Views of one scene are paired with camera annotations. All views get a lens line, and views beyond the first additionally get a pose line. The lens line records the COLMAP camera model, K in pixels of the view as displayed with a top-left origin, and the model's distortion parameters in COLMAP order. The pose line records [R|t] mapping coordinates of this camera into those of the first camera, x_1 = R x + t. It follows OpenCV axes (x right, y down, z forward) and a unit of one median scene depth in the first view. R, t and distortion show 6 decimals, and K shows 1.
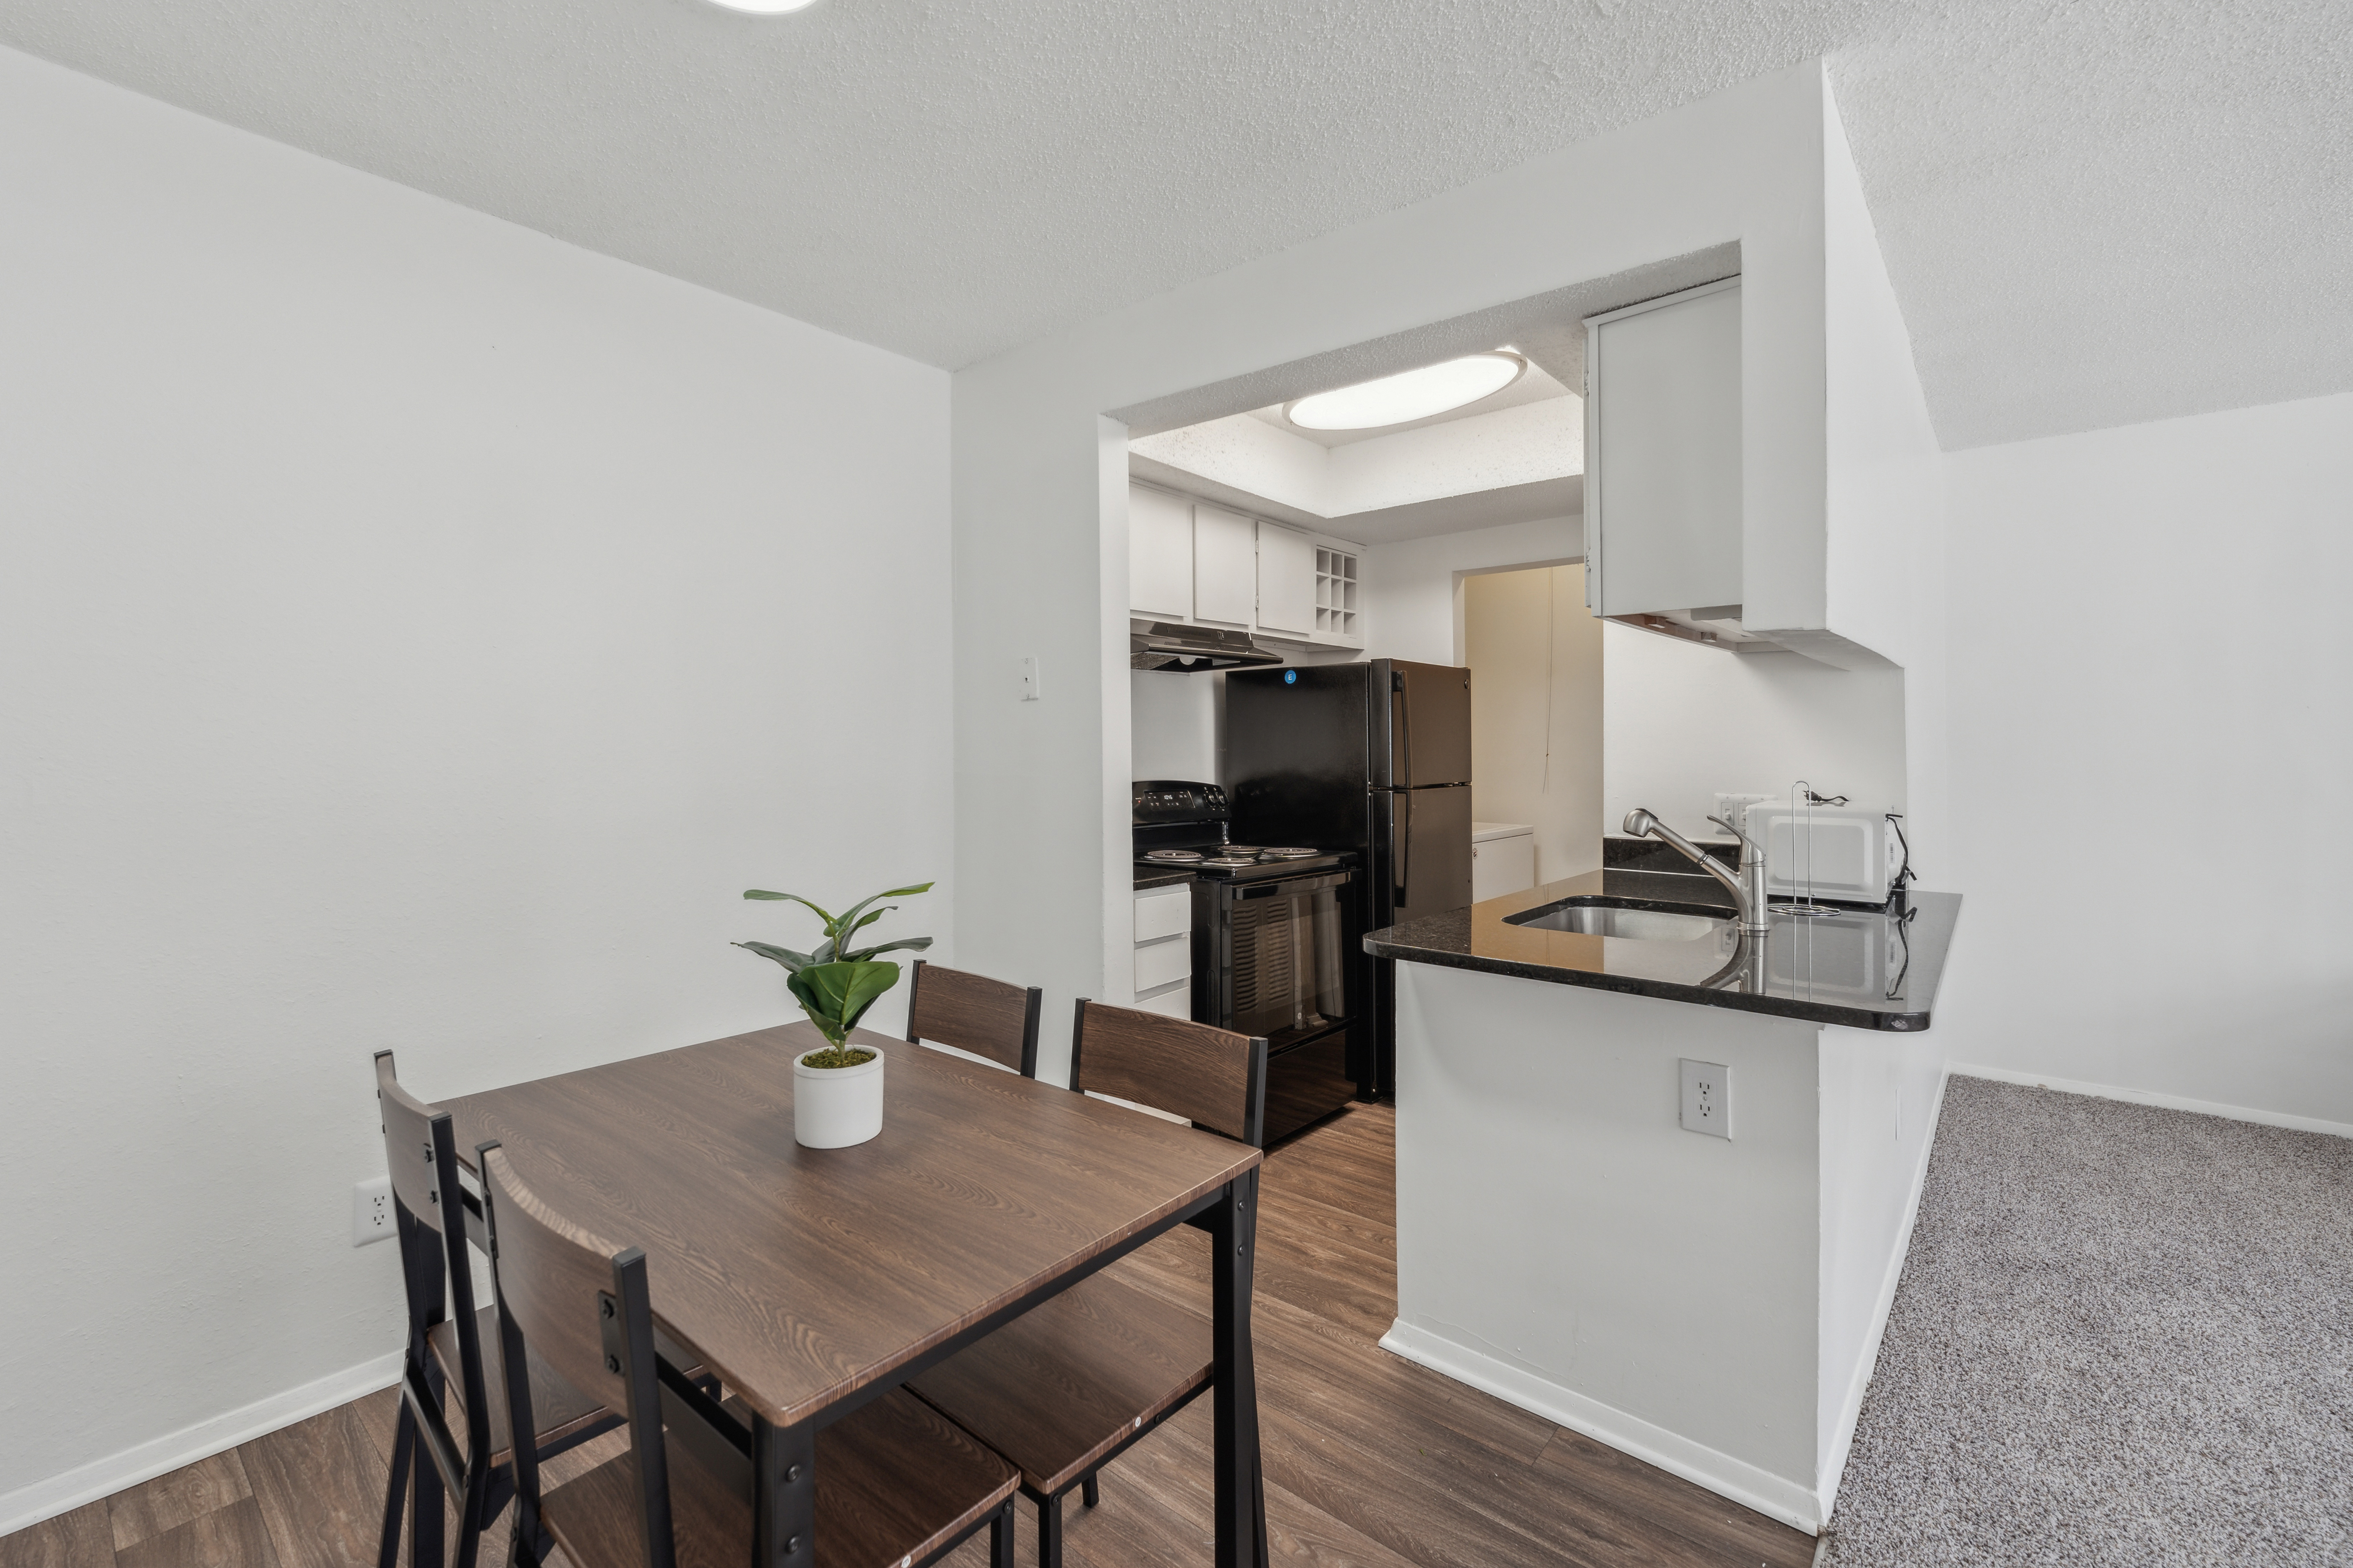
lens RADIAL K [[1006.5, 0, 1181.9], [0, 1006.5, 743.0], [0, 0, 1]] dist [-0.002366, -0.000589]
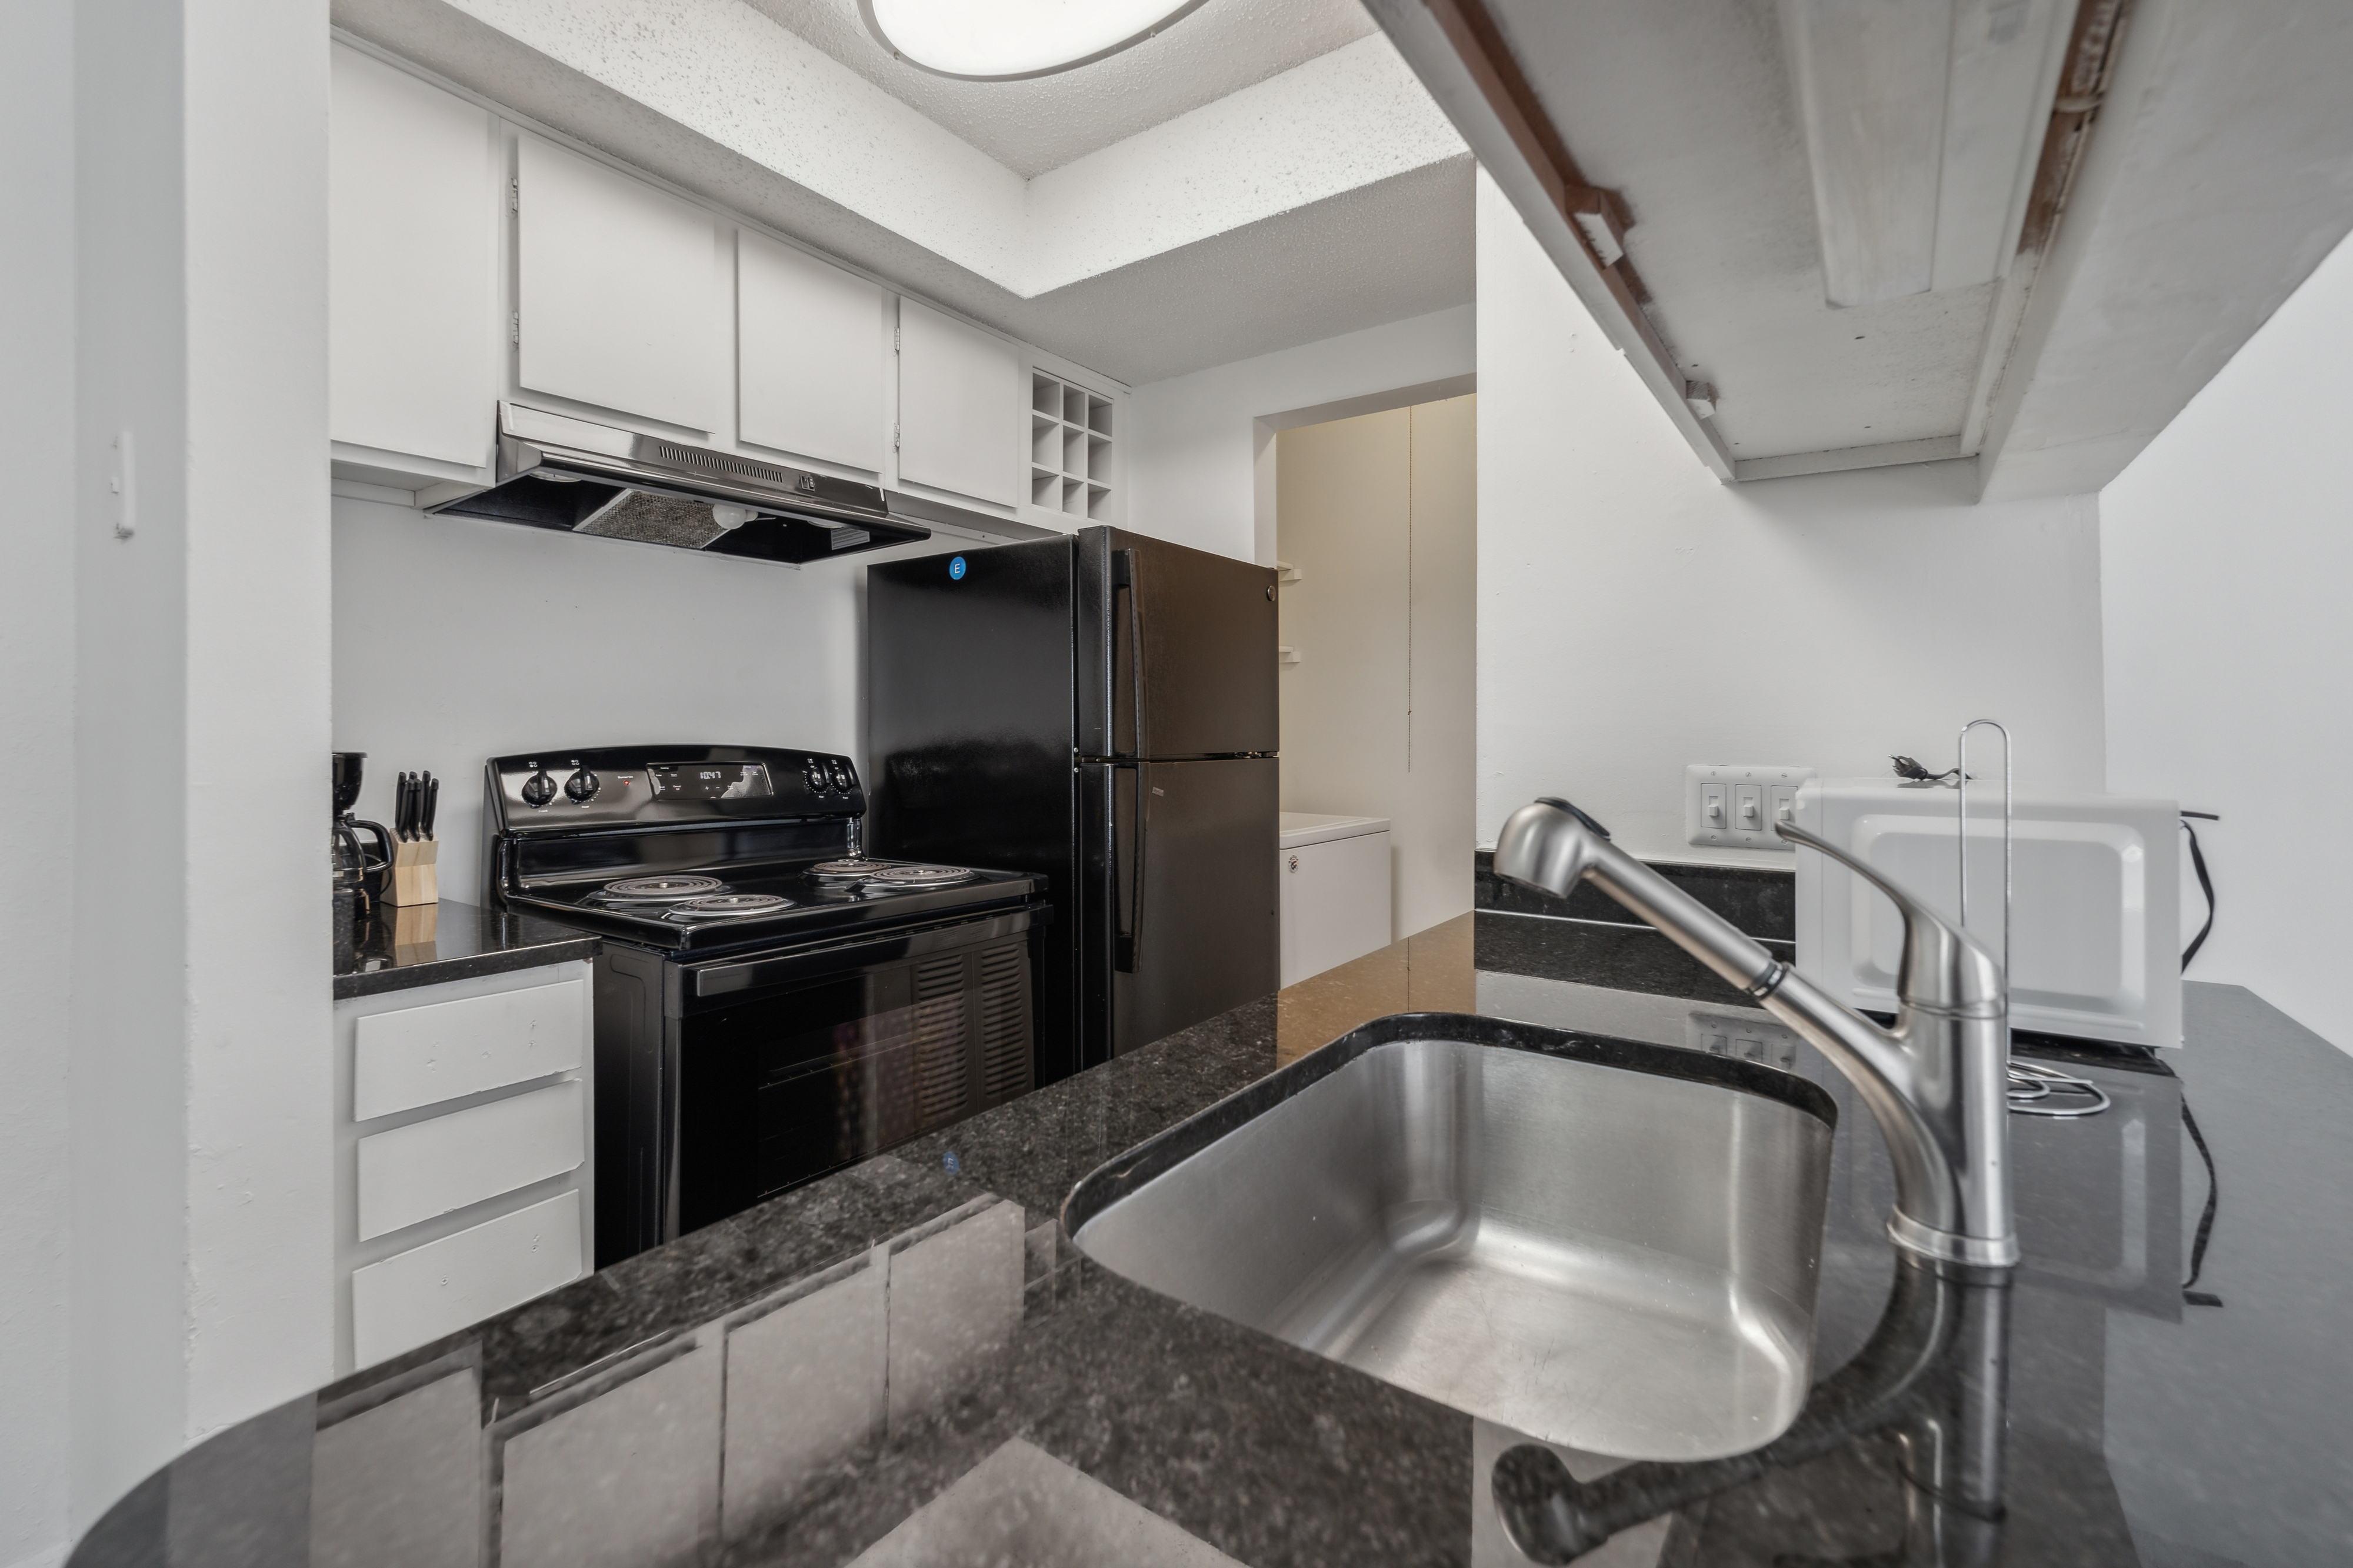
lens RADIAL K [[1015.3, 0, 1168.2], [0, 1015.3, 721.6], [0, 0, 1]] dist [-0.000515, -0.000093]
pose [[0.996929, 0.003783, 0.078221, 0.212570], [-0.003351, 0.999978, -0.005656, 0.029612], [-0.078241, 0.005377, 0.996920, 0.472442]]
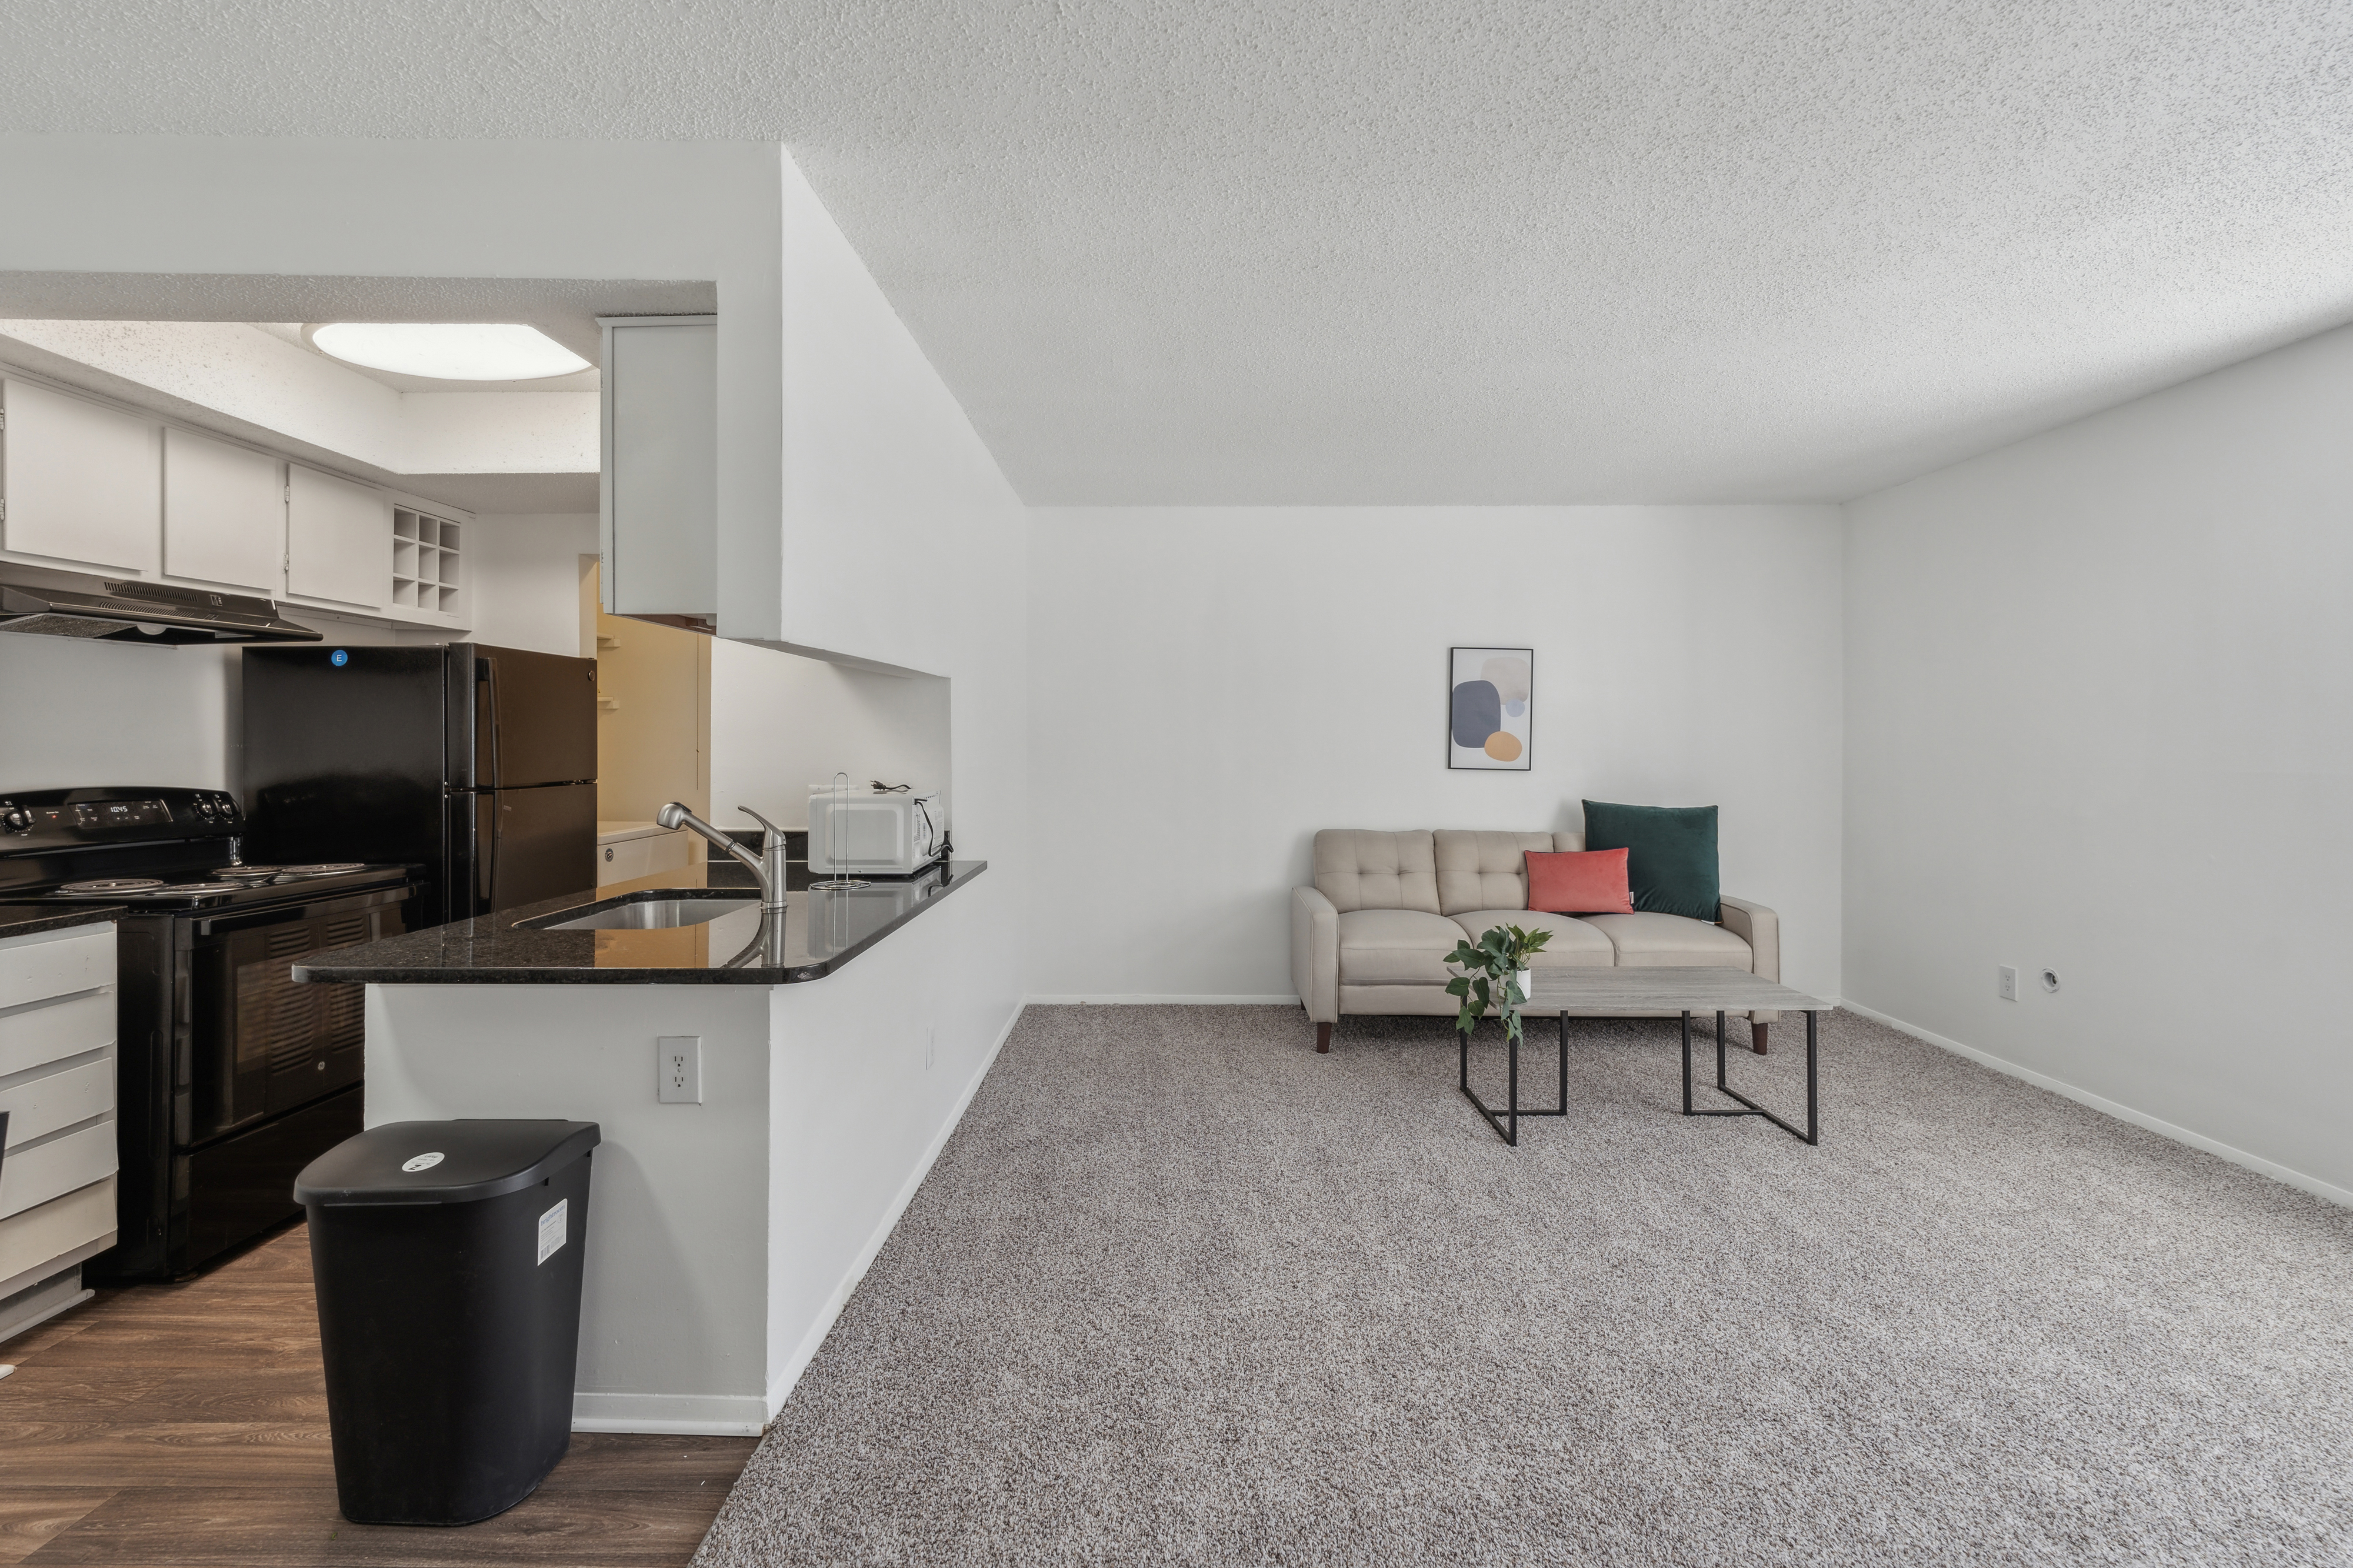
lens RADIAL K [[1002.2, 0, 1171.6], [0, 1002.2, 734.1], [0, 0, 1]] dist [-0.004282, -0.000742]
pose [[0.767772, 0.005608, 0.640699, 0.124502], [-0.003081, 0.999982, -0.005061, -0.000864], [-0.640716, 0.001911, 0.767776, -0.082743]]
